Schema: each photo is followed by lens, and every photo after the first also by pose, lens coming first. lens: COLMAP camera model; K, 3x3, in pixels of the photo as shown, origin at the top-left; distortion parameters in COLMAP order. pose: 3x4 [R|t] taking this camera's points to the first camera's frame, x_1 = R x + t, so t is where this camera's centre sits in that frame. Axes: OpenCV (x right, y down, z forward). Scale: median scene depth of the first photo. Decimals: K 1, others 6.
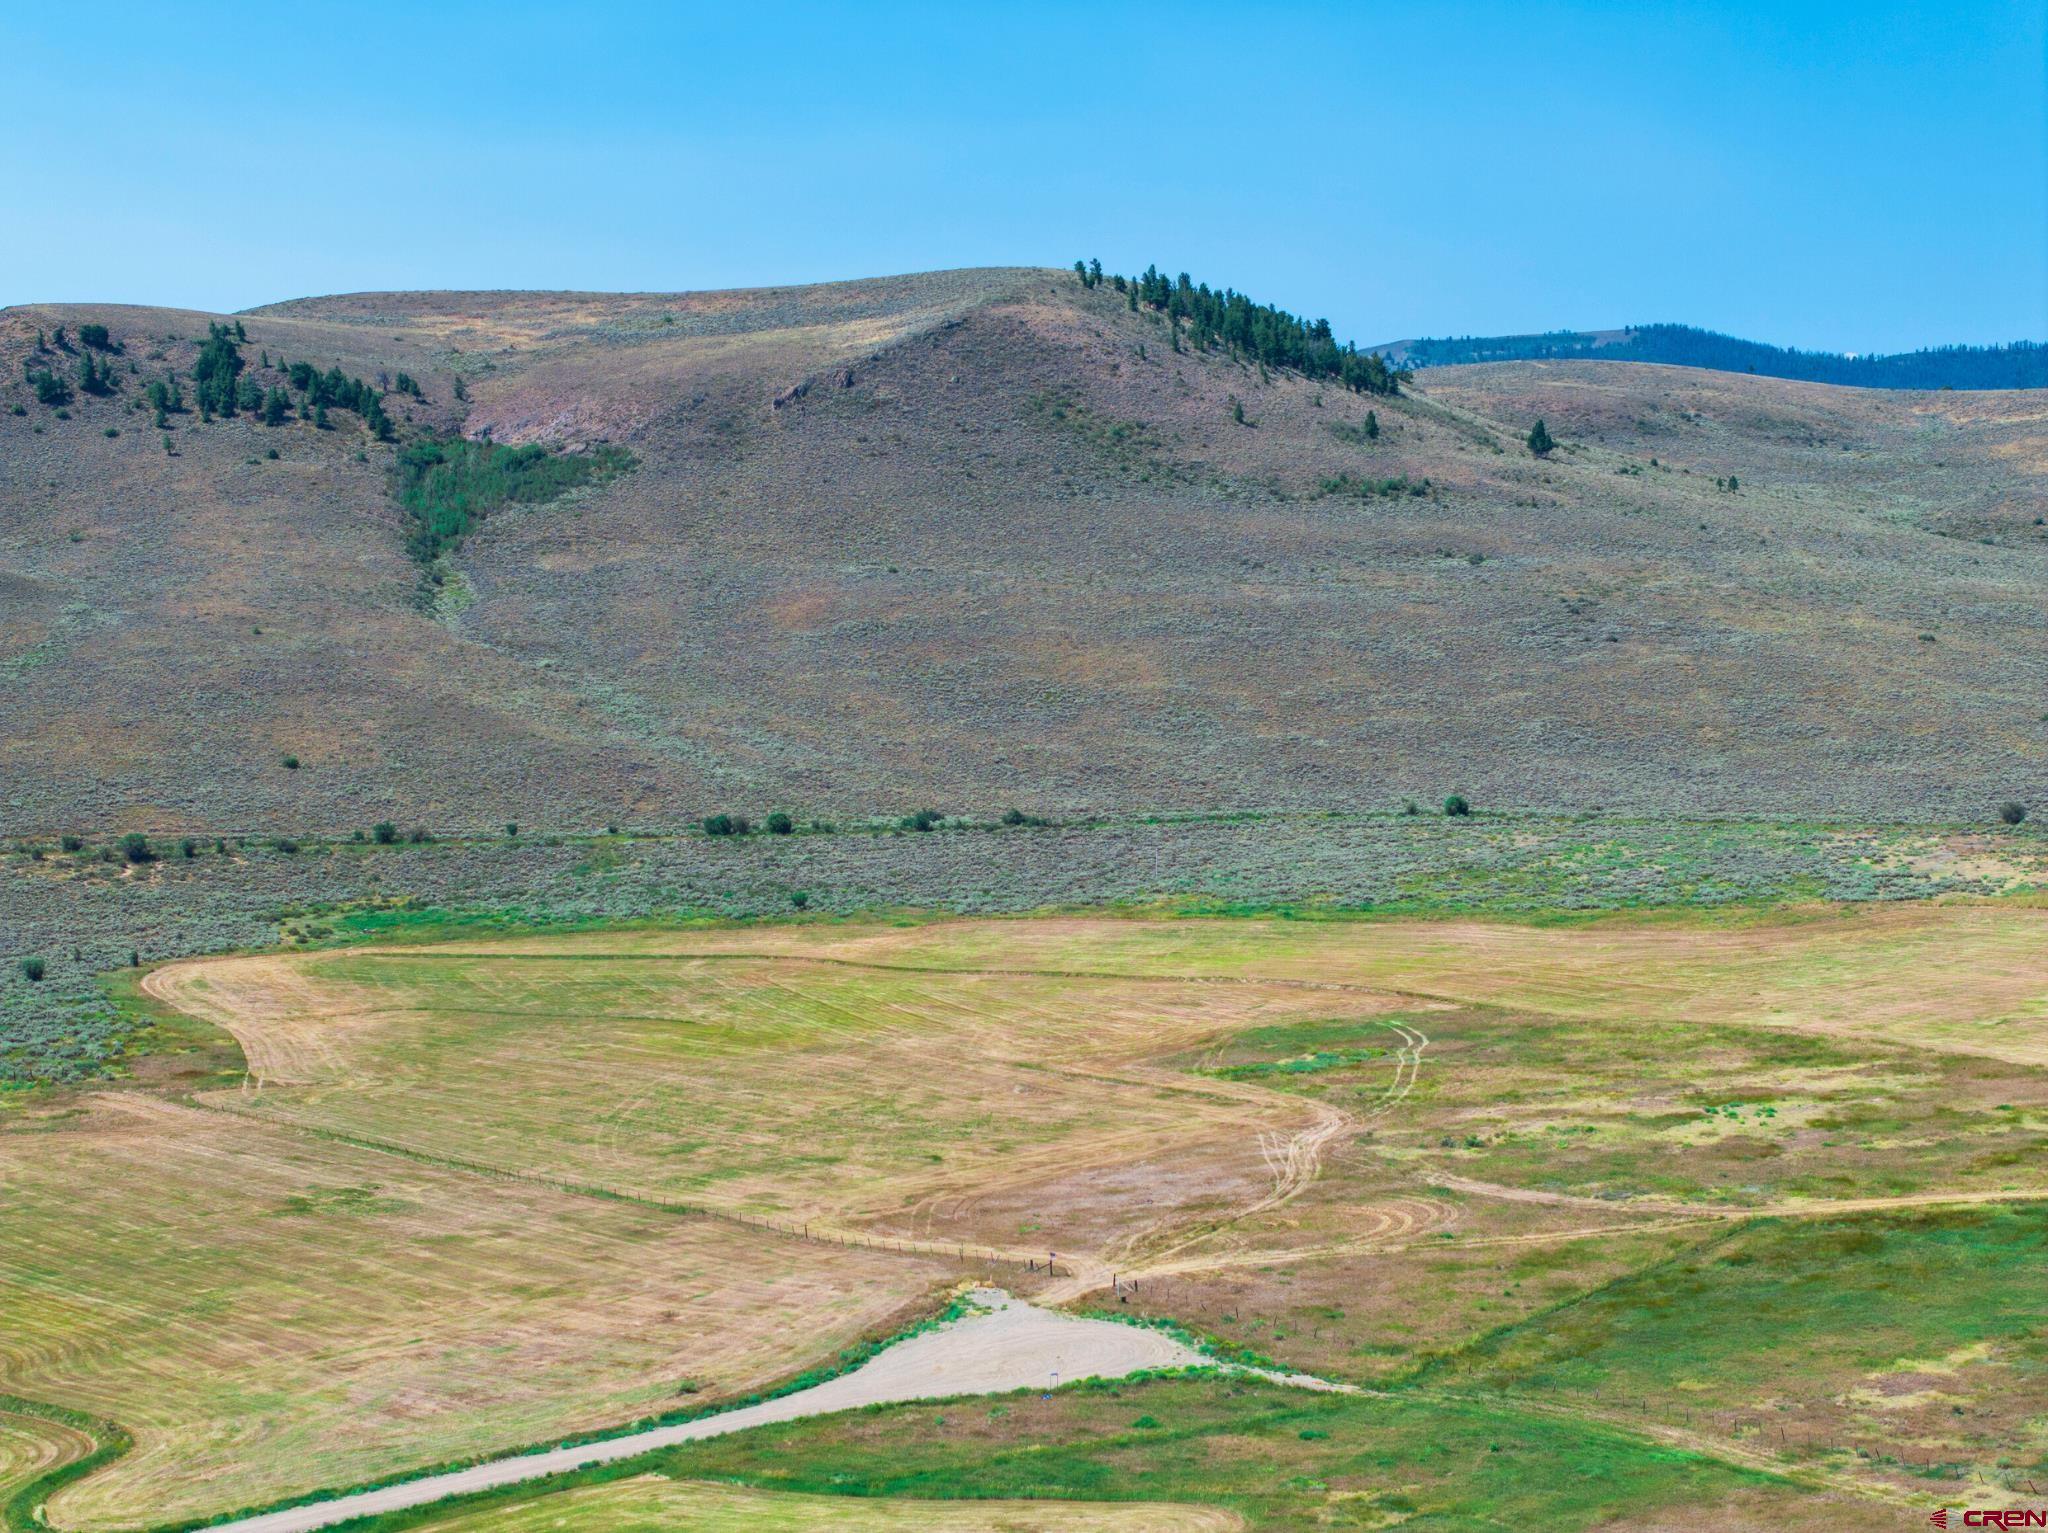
lens RADIAL K [[4081.6, 0, 1031.7], [0, 4081.6, 819.9], [0, 0, 1]] dist [-0.170234, 0.982171]
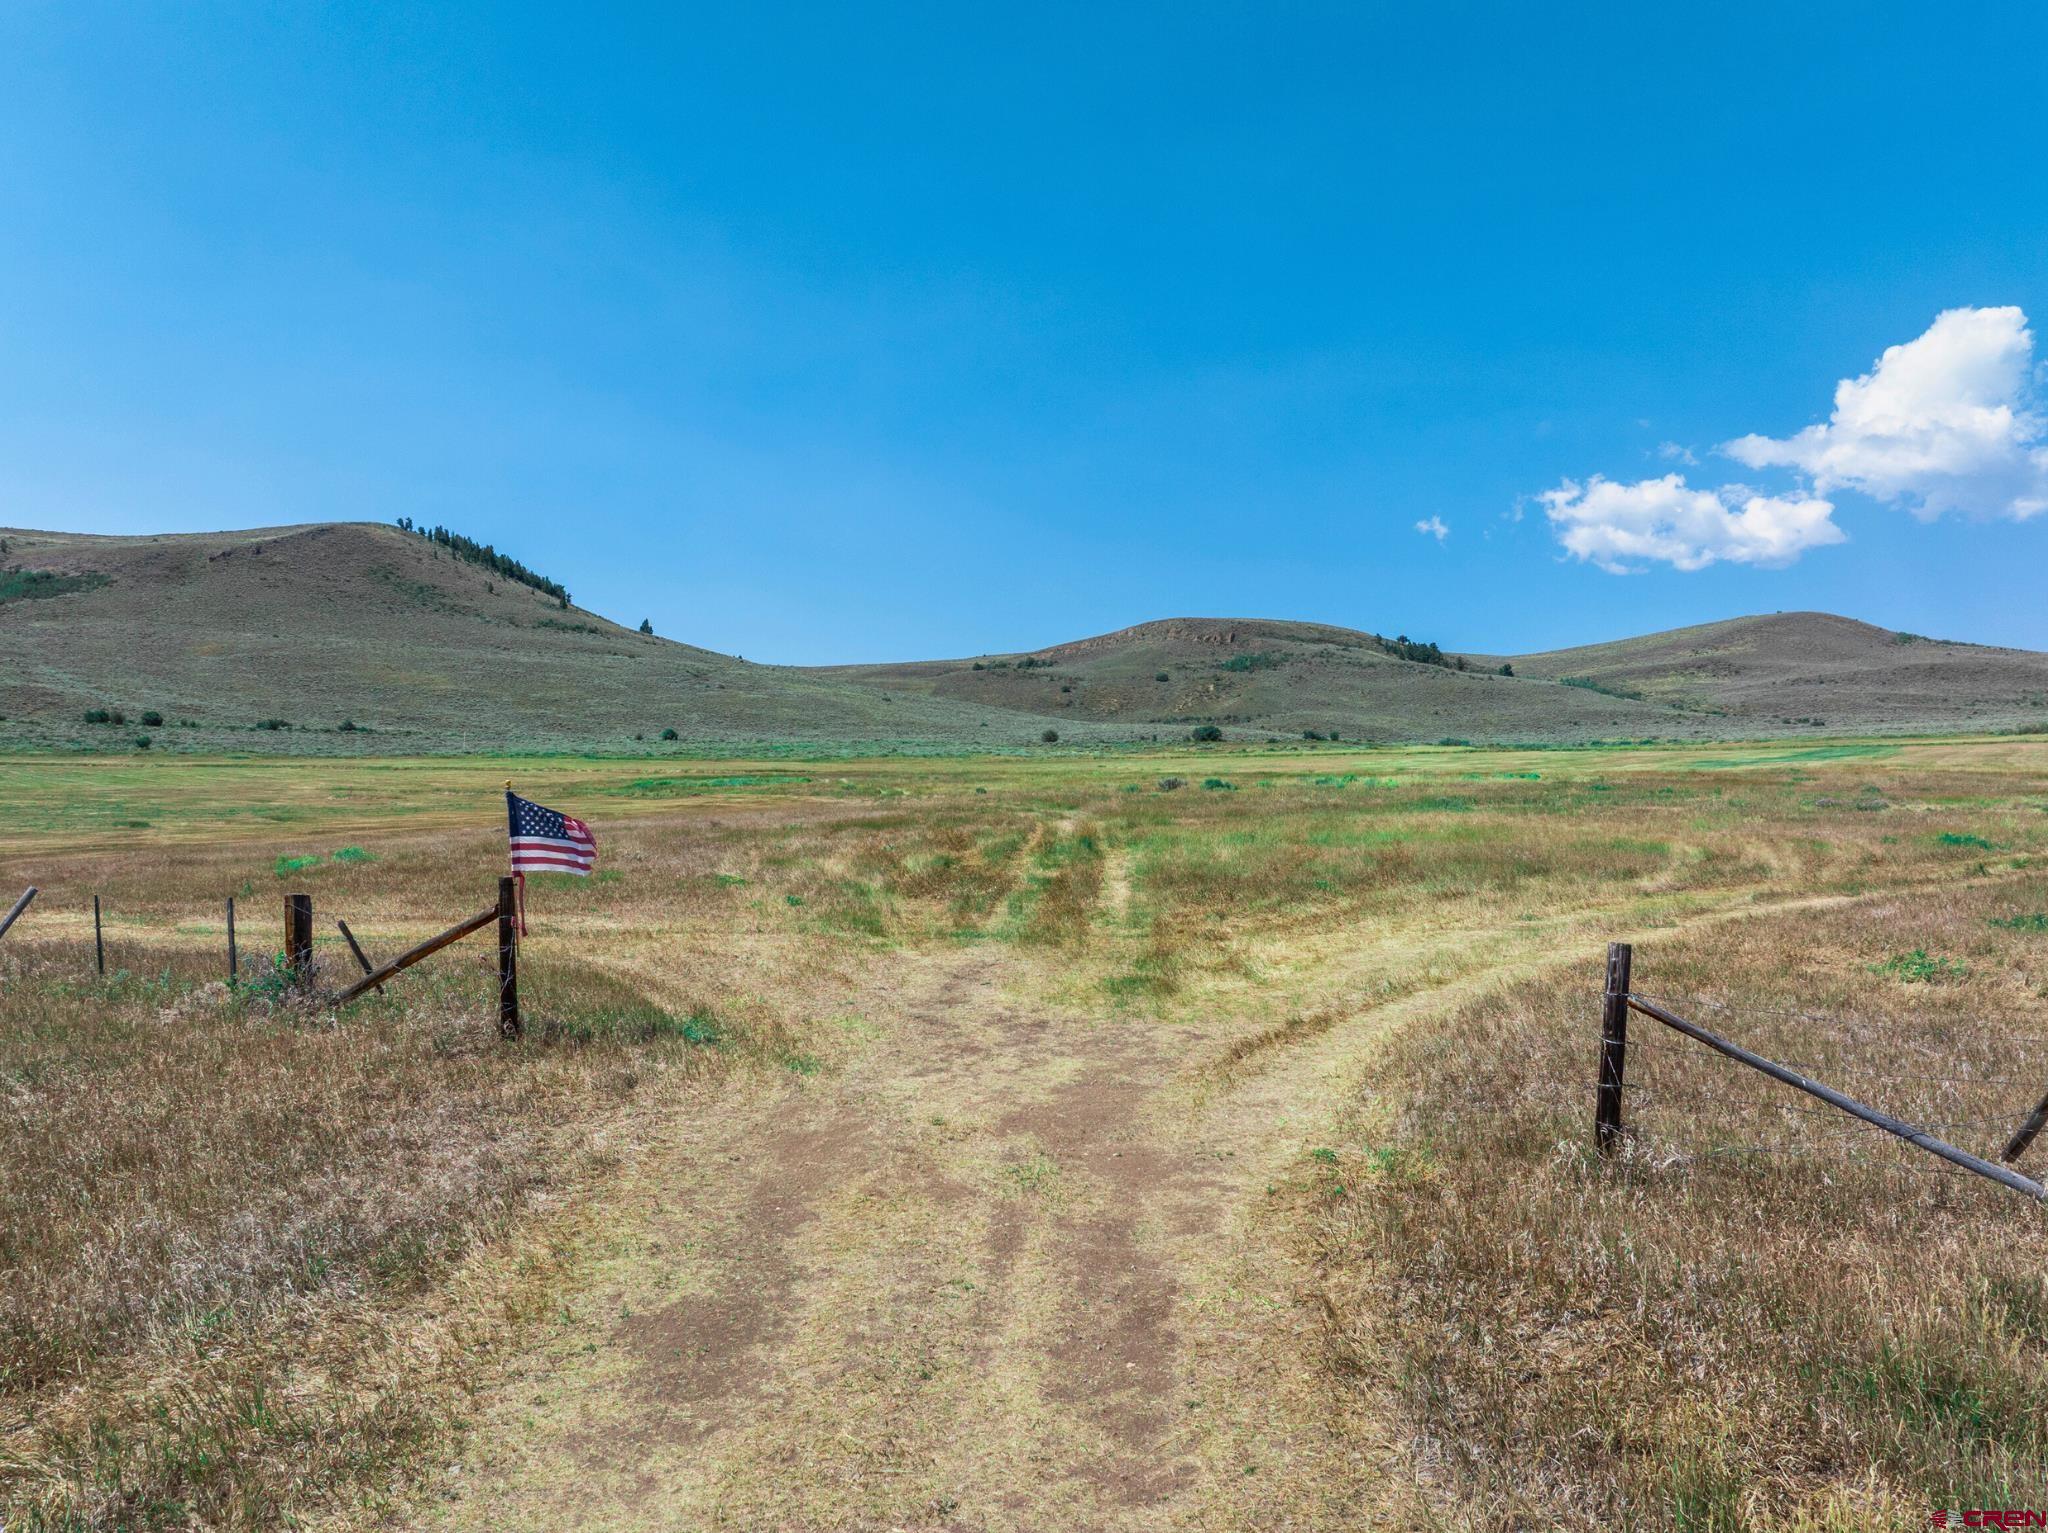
lens RADIAL K [[1439.6, 0, 1033.2], [0, 1439.6, 763.9], [0, 0, 1]] dist [-0.043609, 0.001117]
pose [[0.904034, 0.039476, 0.425635, 0.000367], [-0.002462, 0.996191, -0.087164, 0.036831], [-0.427454, 0.077751, 0.900687, 0.325884]]
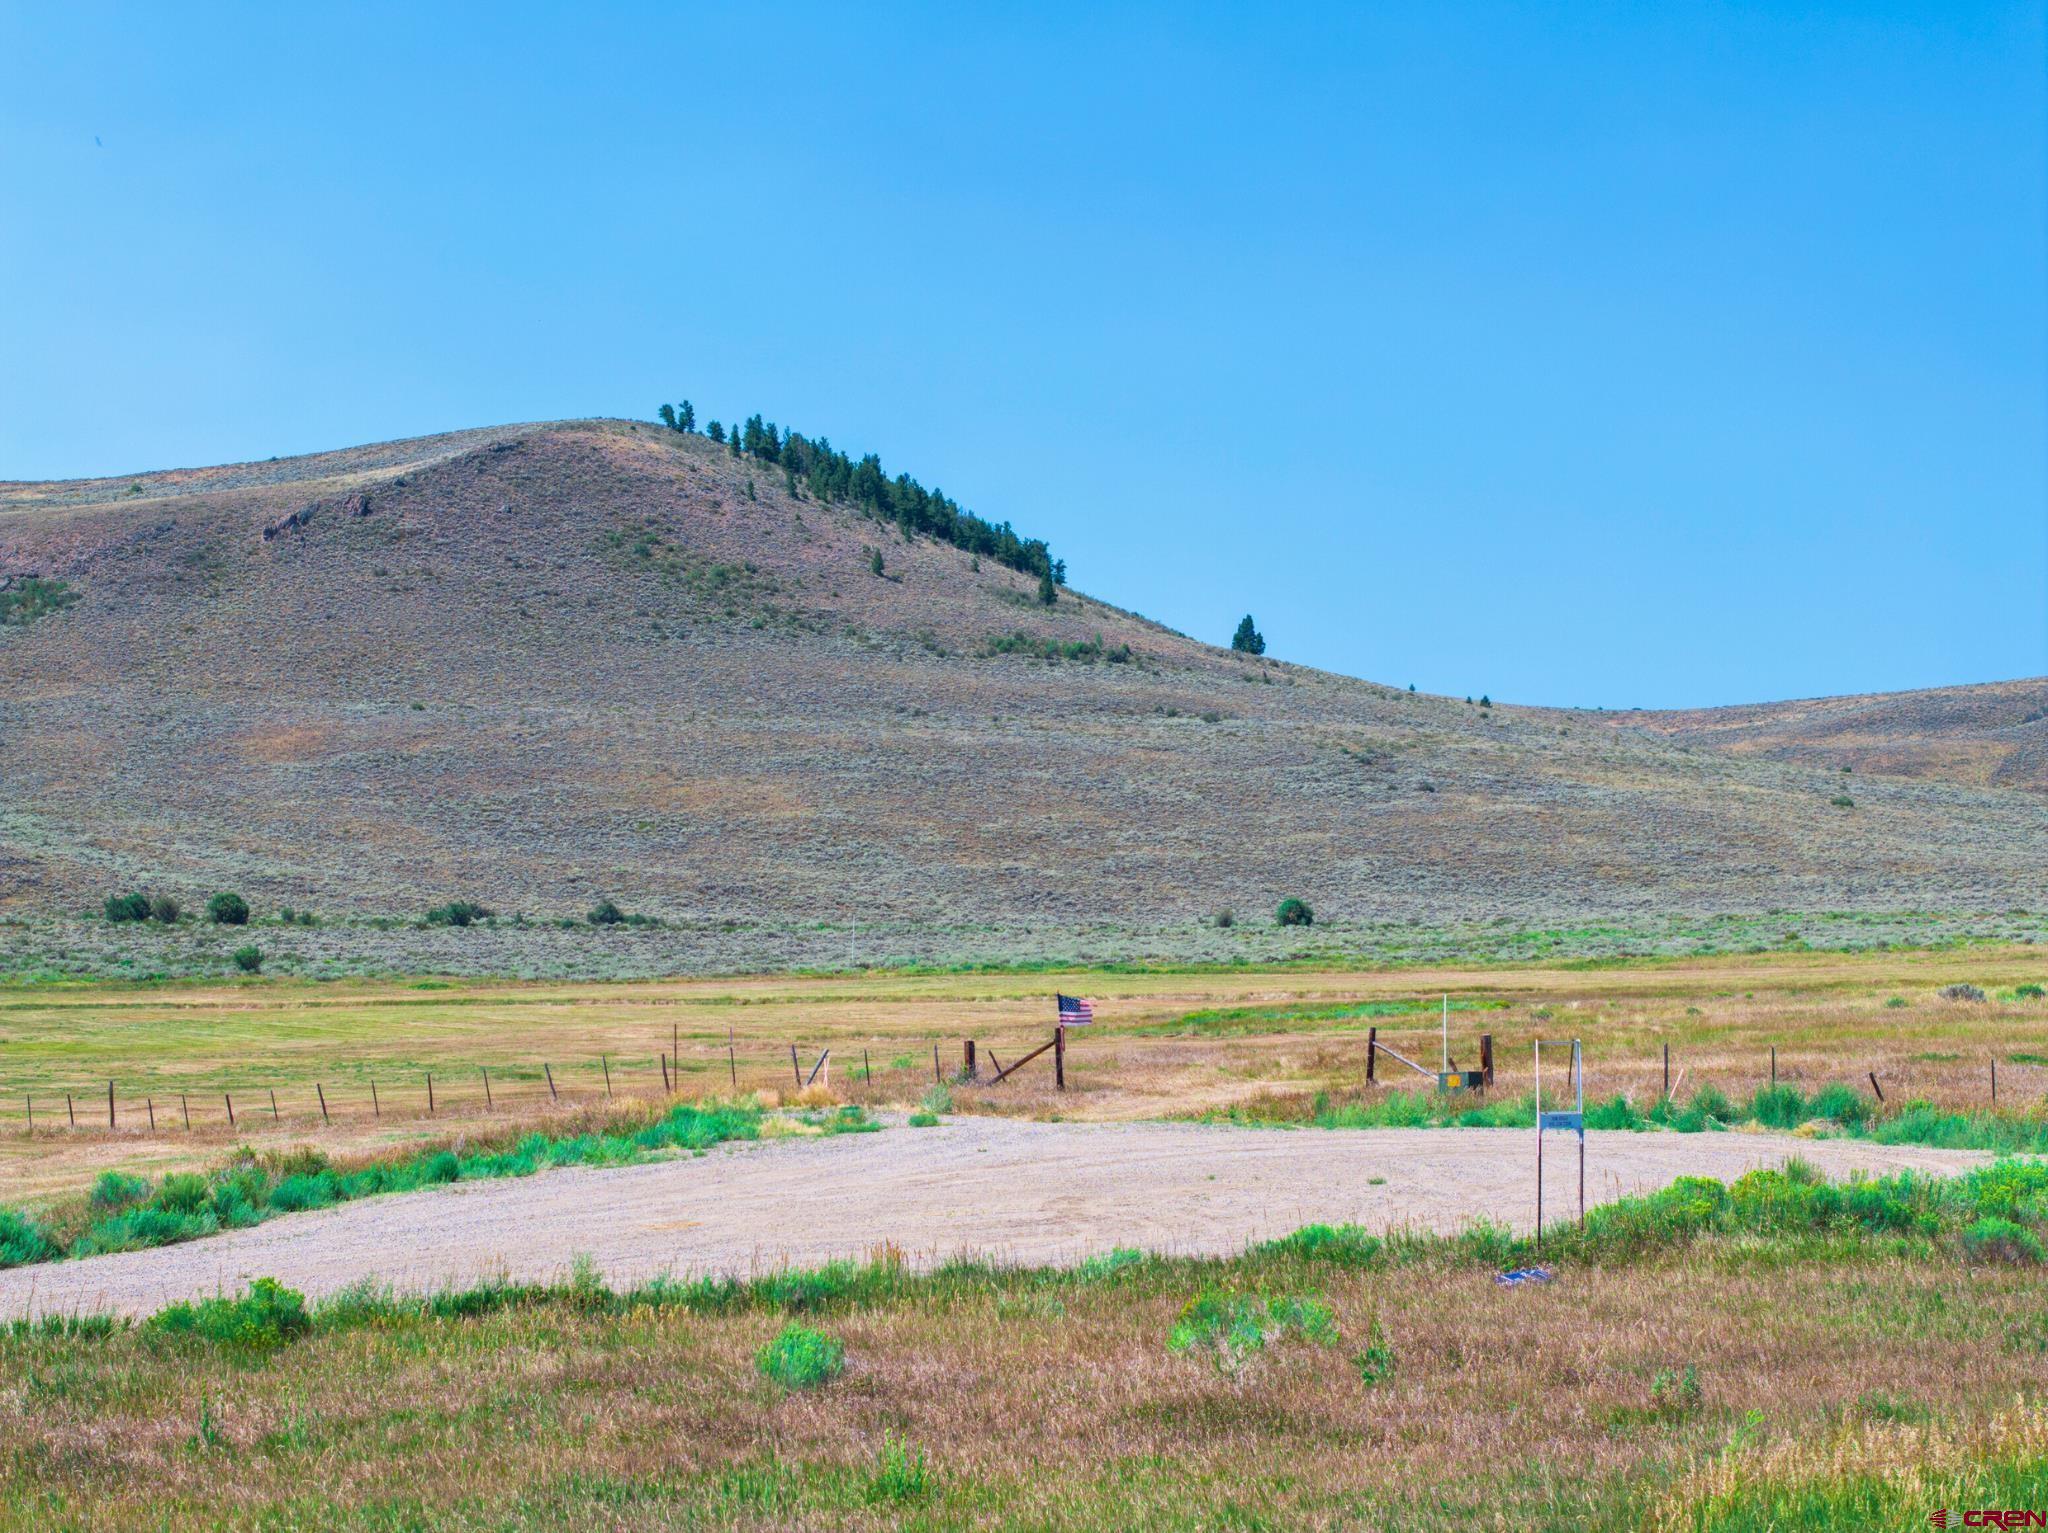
lens RADIAL K [[4081.6, 0, 1031.7], [0, 4081.6, 819.9], [0, 0, 1]] dist [-0.170234, 0.982171]
pose [[0.992960, 0.022081, 0.116371, -0.008723], [-0.007700, 0.992426, -0.122605, 0.042676], [-0.118197, 0.120845, 0.985609, 0.256549]]
